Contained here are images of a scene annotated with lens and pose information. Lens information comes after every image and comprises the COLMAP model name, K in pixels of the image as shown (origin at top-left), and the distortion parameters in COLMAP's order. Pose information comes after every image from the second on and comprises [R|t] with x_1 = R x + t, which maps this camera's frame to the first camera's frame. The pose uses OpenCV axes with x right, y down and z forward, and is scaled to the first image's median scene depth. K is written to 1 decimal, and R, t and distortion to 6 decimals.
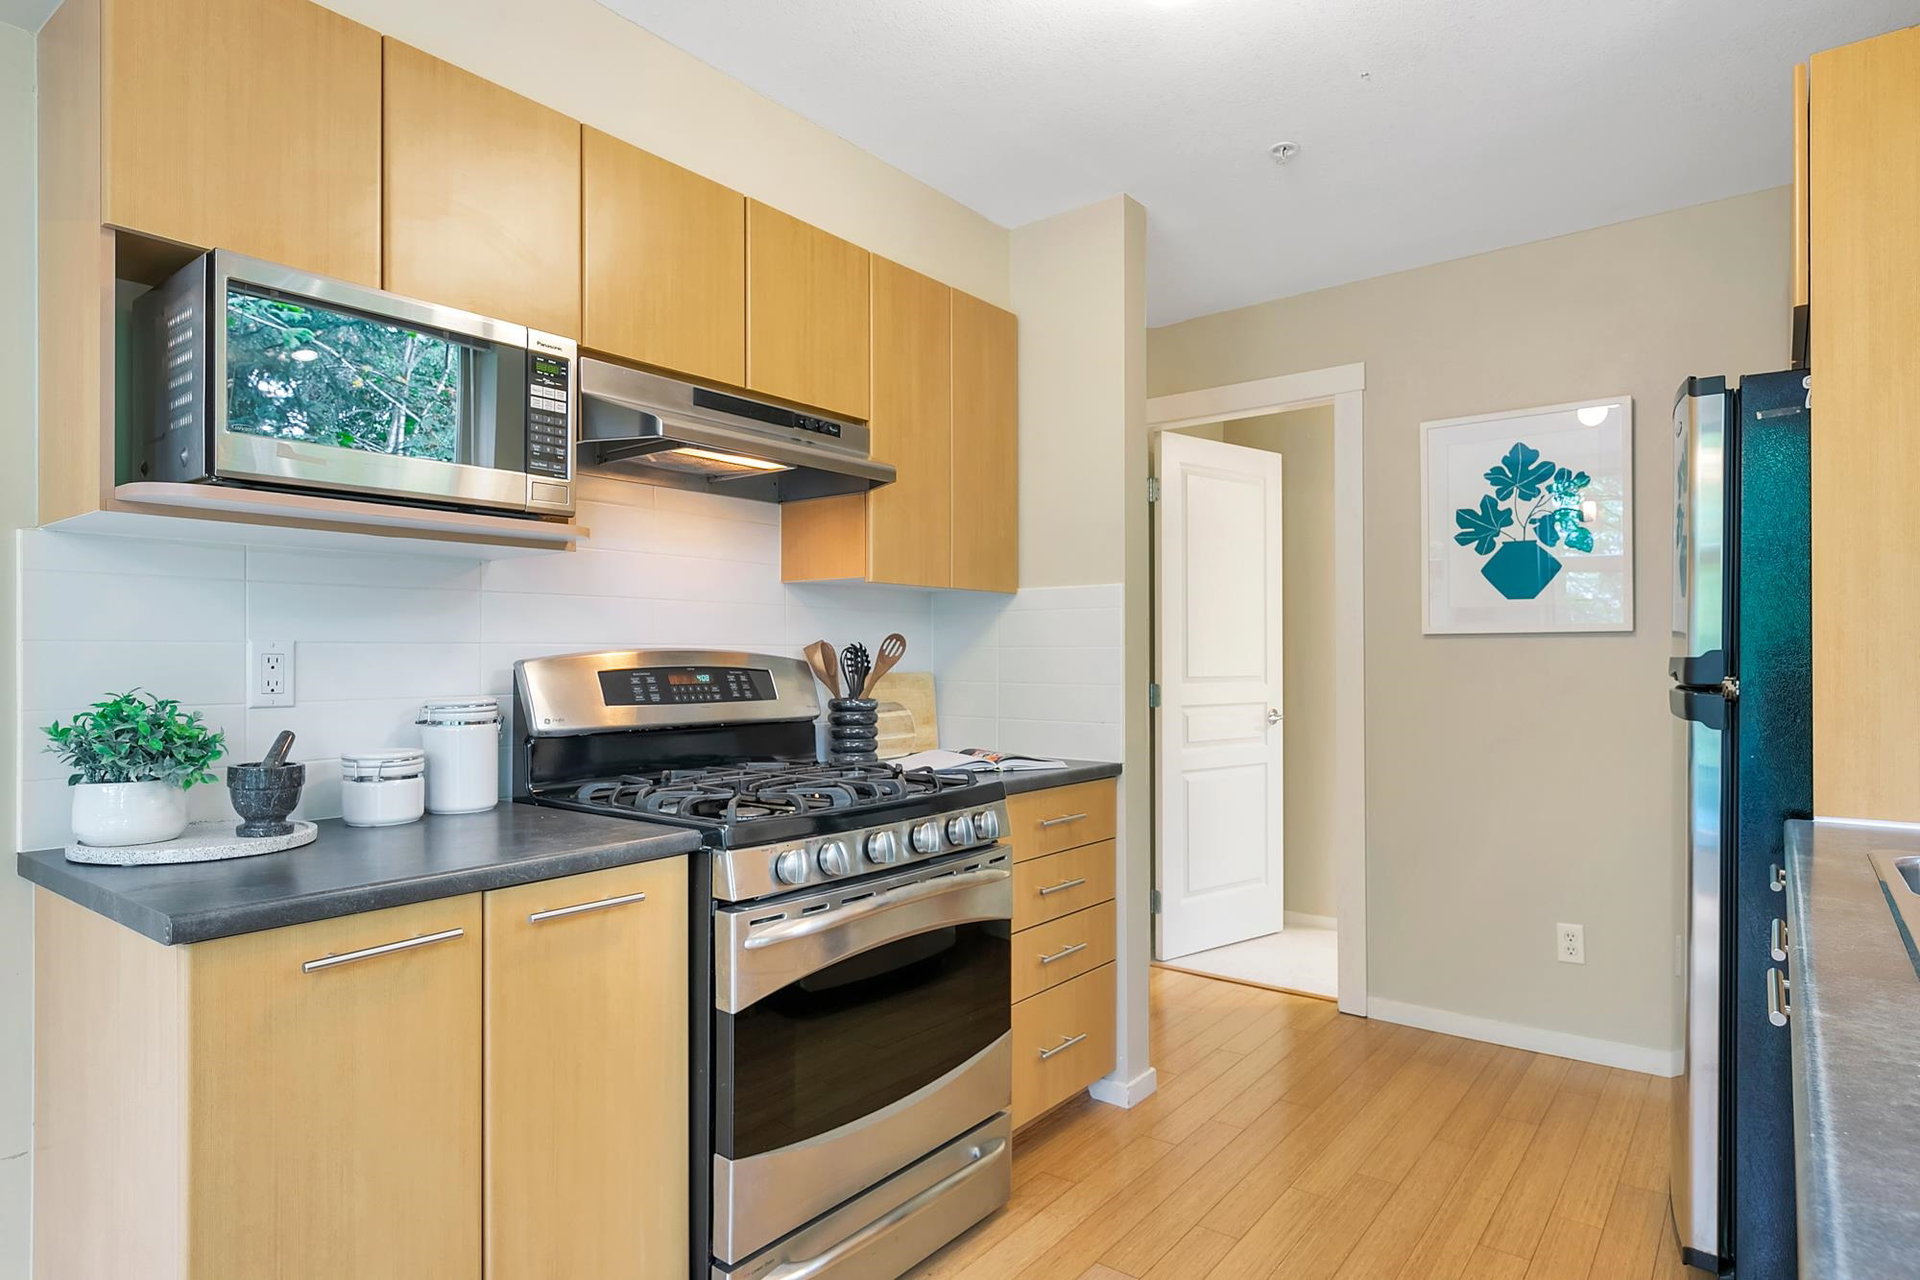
lens RADIAL K [[1072.8, 0, 953.7], [0, 1072.8, 658.0], [0, 0, 1]] dist [0.003091, -0.000044]
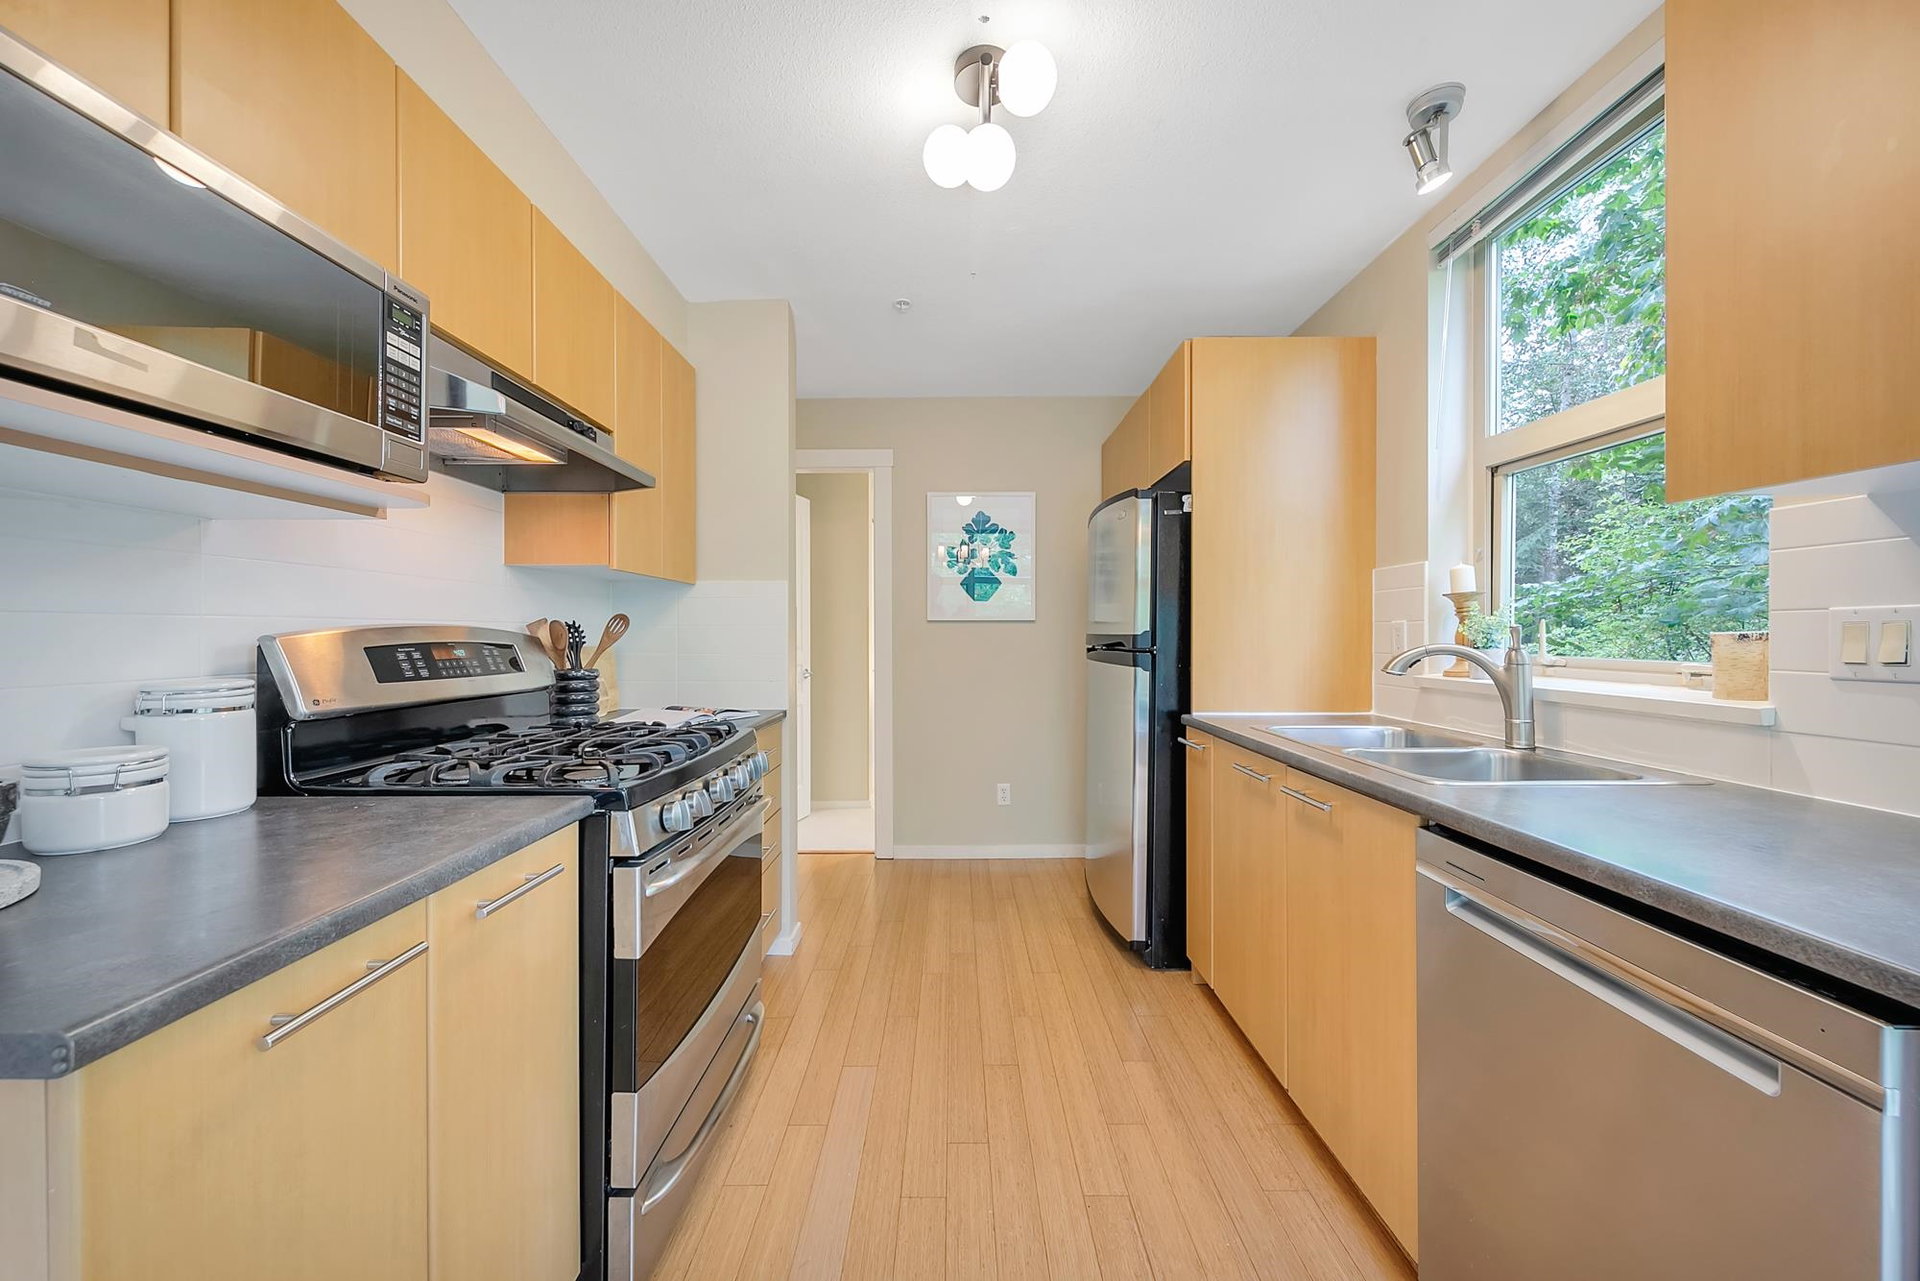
lens RADIAL K [[706.2, 0, 960.0], [0, 706.2, 640.5], [0, 0, 1]] dist [-0.000665, -0.000133]
pose [[0.782933, -0.003720, 0.622095, -0.281748], [-0.000912, 0.999974, 0.007128, 0.001461], [-0.622106, -0.006148, 0.782909, 0.167806]]
